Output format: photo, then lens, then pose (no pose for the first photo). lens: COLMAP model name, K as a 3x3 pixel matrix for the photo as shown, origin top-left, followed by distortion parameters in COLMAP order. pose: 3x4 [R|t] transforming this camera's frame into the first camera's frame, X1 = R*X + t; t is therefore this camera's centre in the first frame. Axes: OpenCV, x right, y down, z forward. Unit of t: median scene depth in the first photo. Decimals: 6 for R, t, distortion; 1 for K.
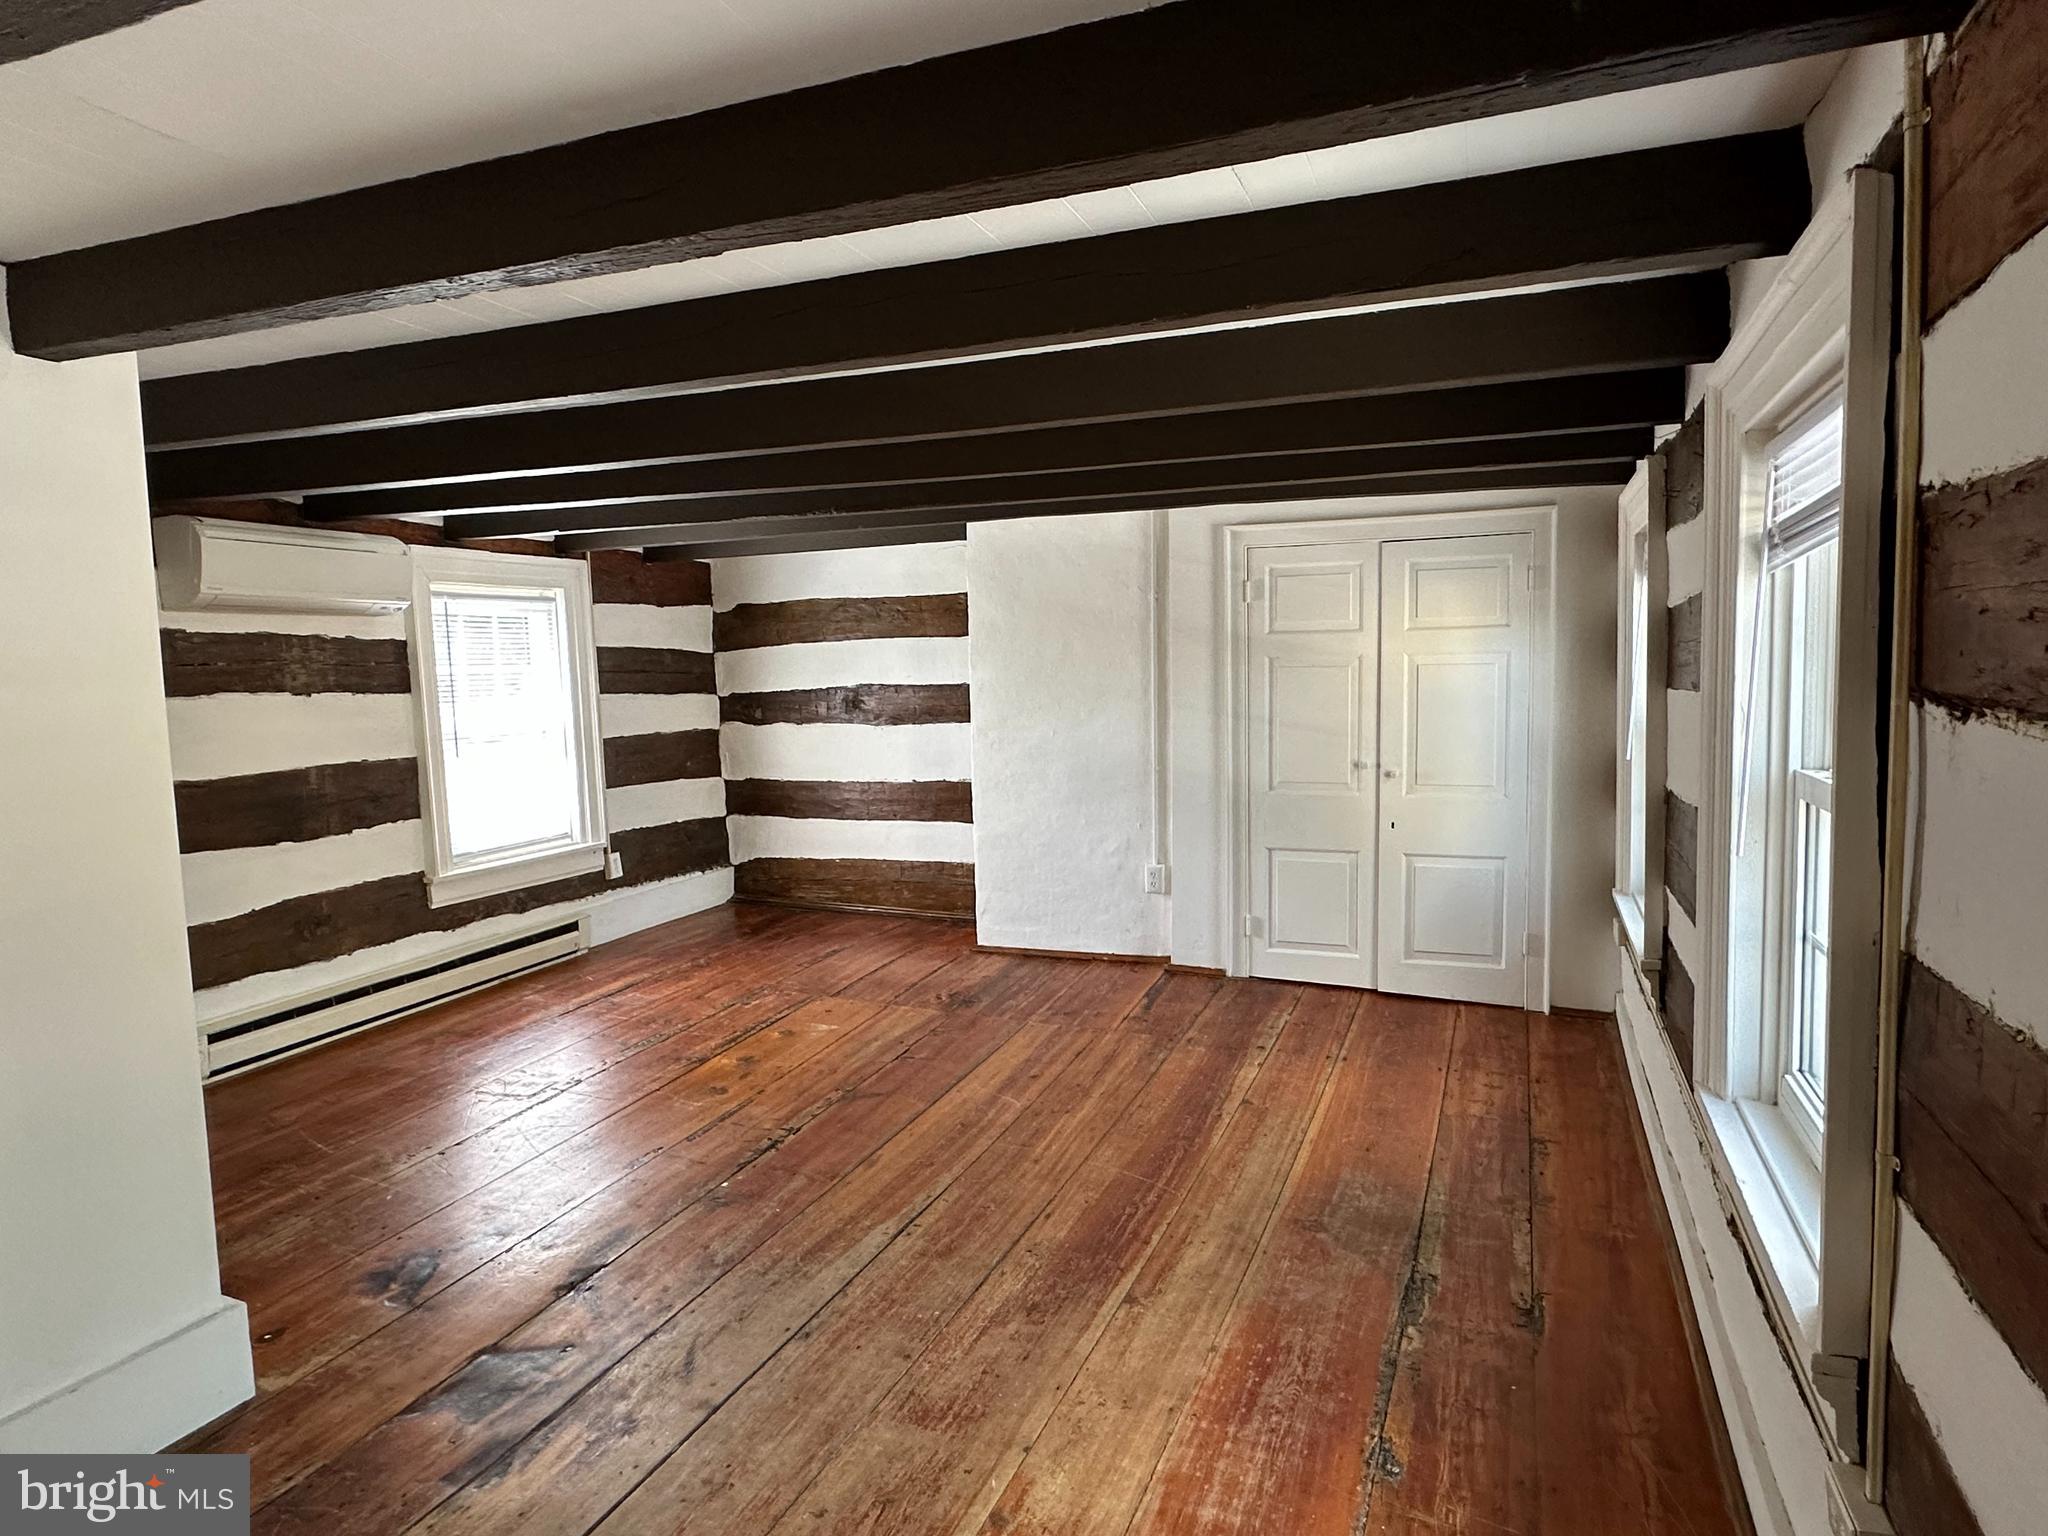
lens RADIAL K [[1206.6, 0, 1019.4], [0, 1206.6, 766.6], [0, 0, 1]] dist [0.001413, 0.002022]
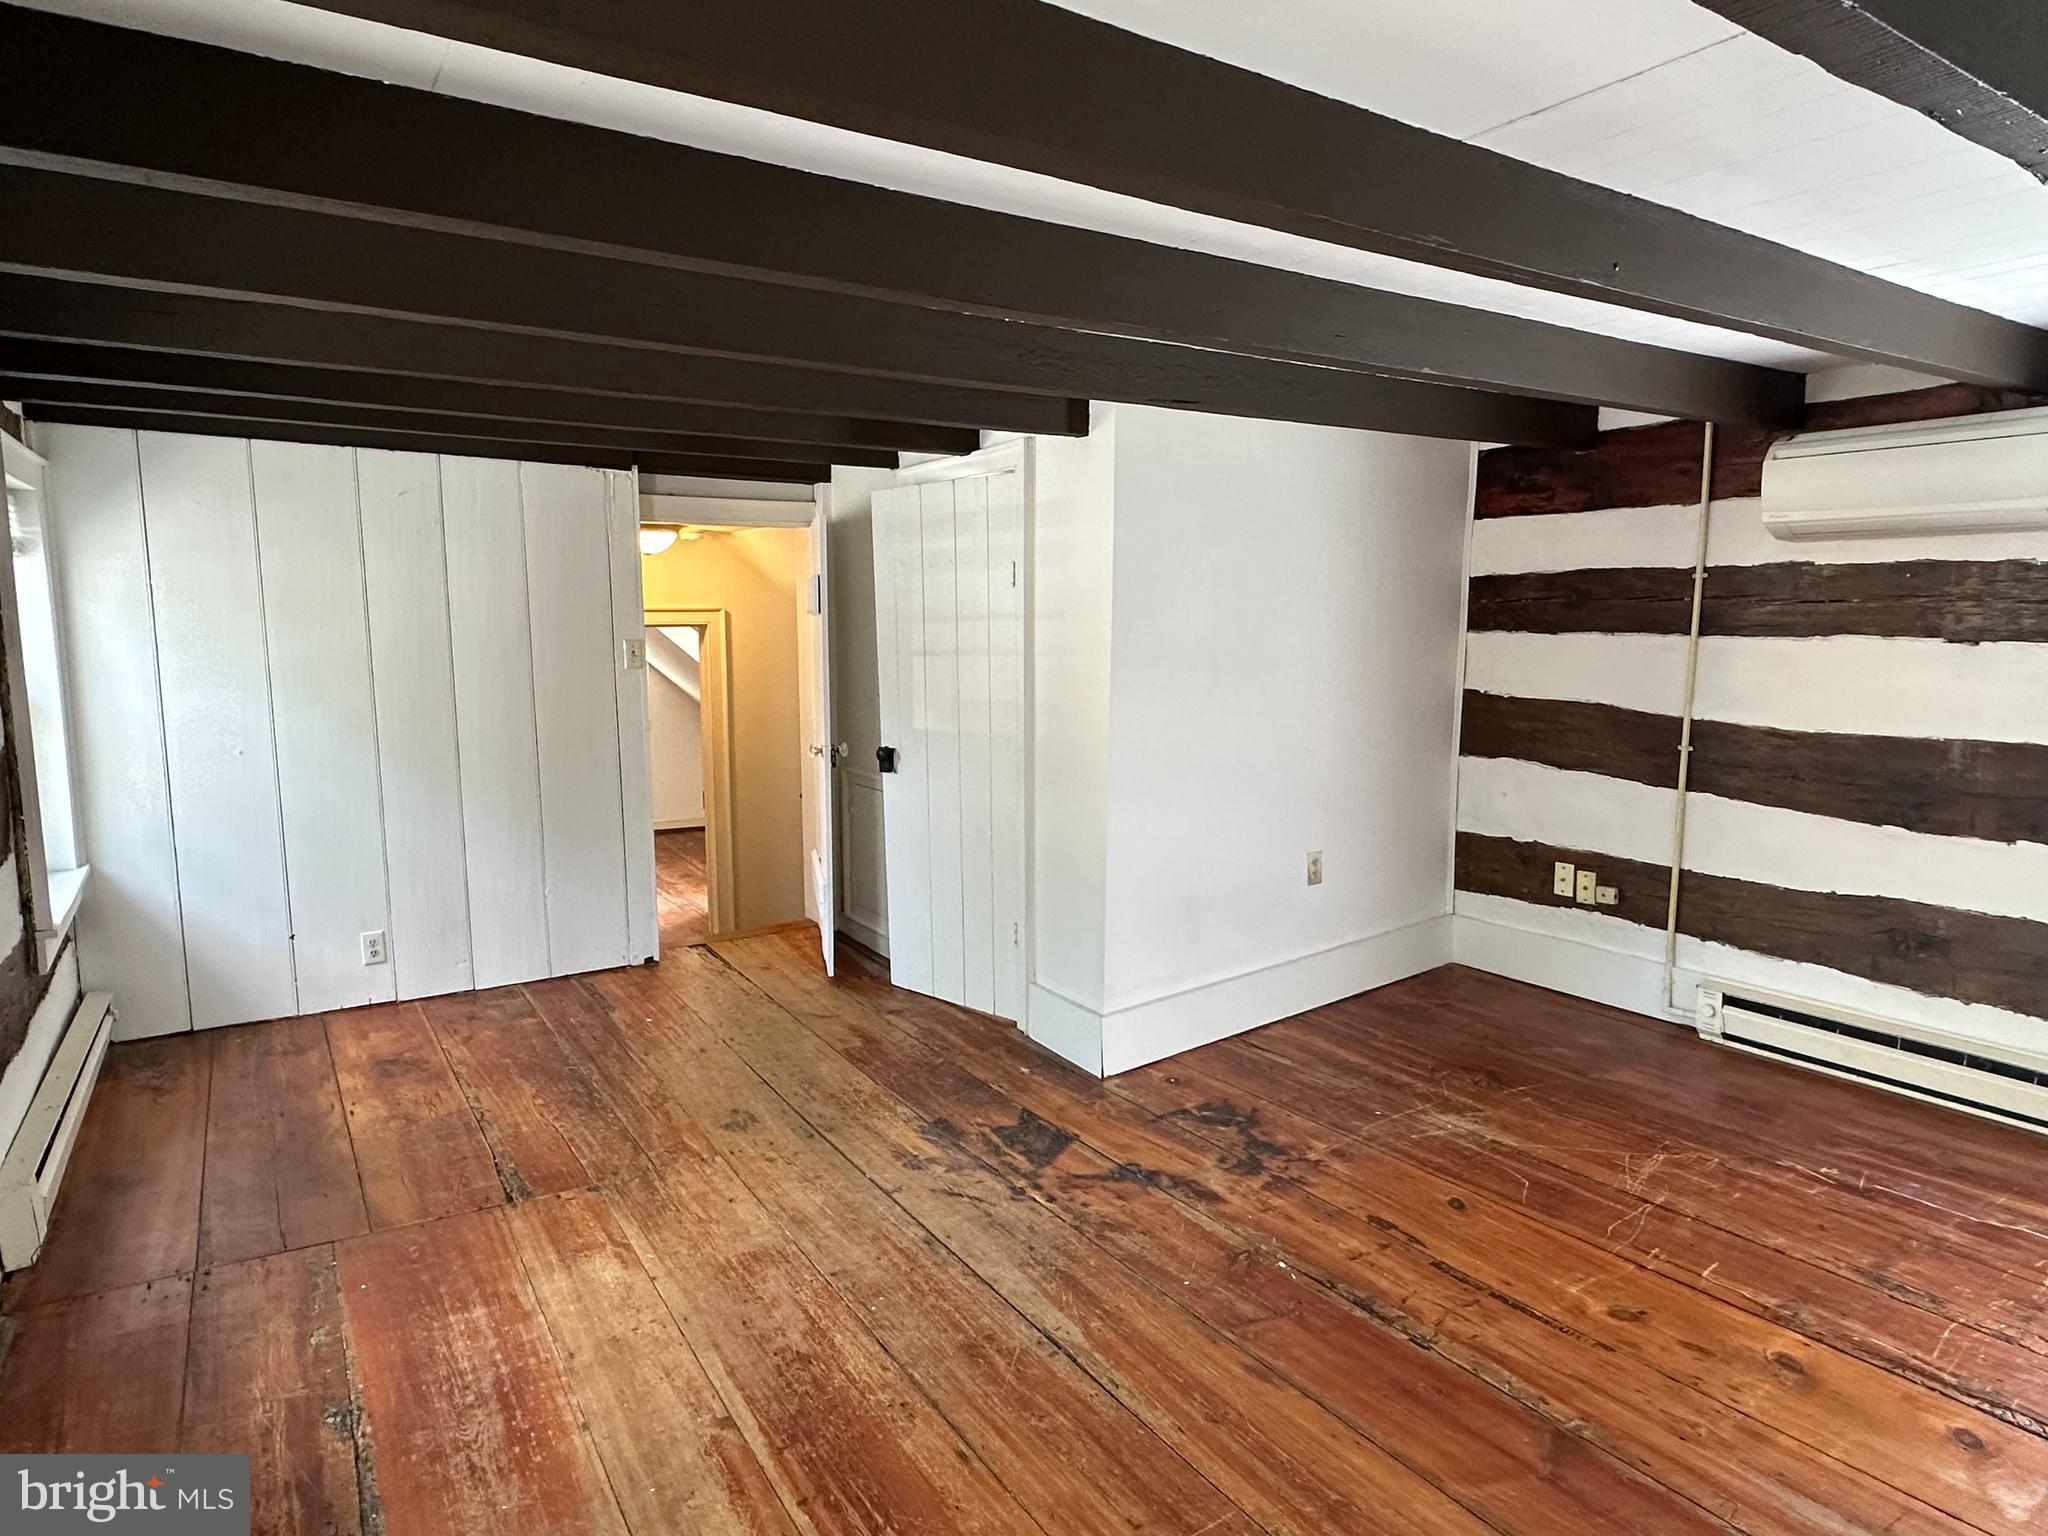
lens RADIAL K [[1206.6, 0, 1019.1], [0, 1206.6, 765.2], [0, 0, 1]] dist [0.001413, 0.002022]
pose [[-0.578210, 0.126487, -0.806024, 0.601738], [-0.053716, 0.979865, 0.192301, -0.164916], [0.814118, 0.154487, -0.559773, 1.616047]]
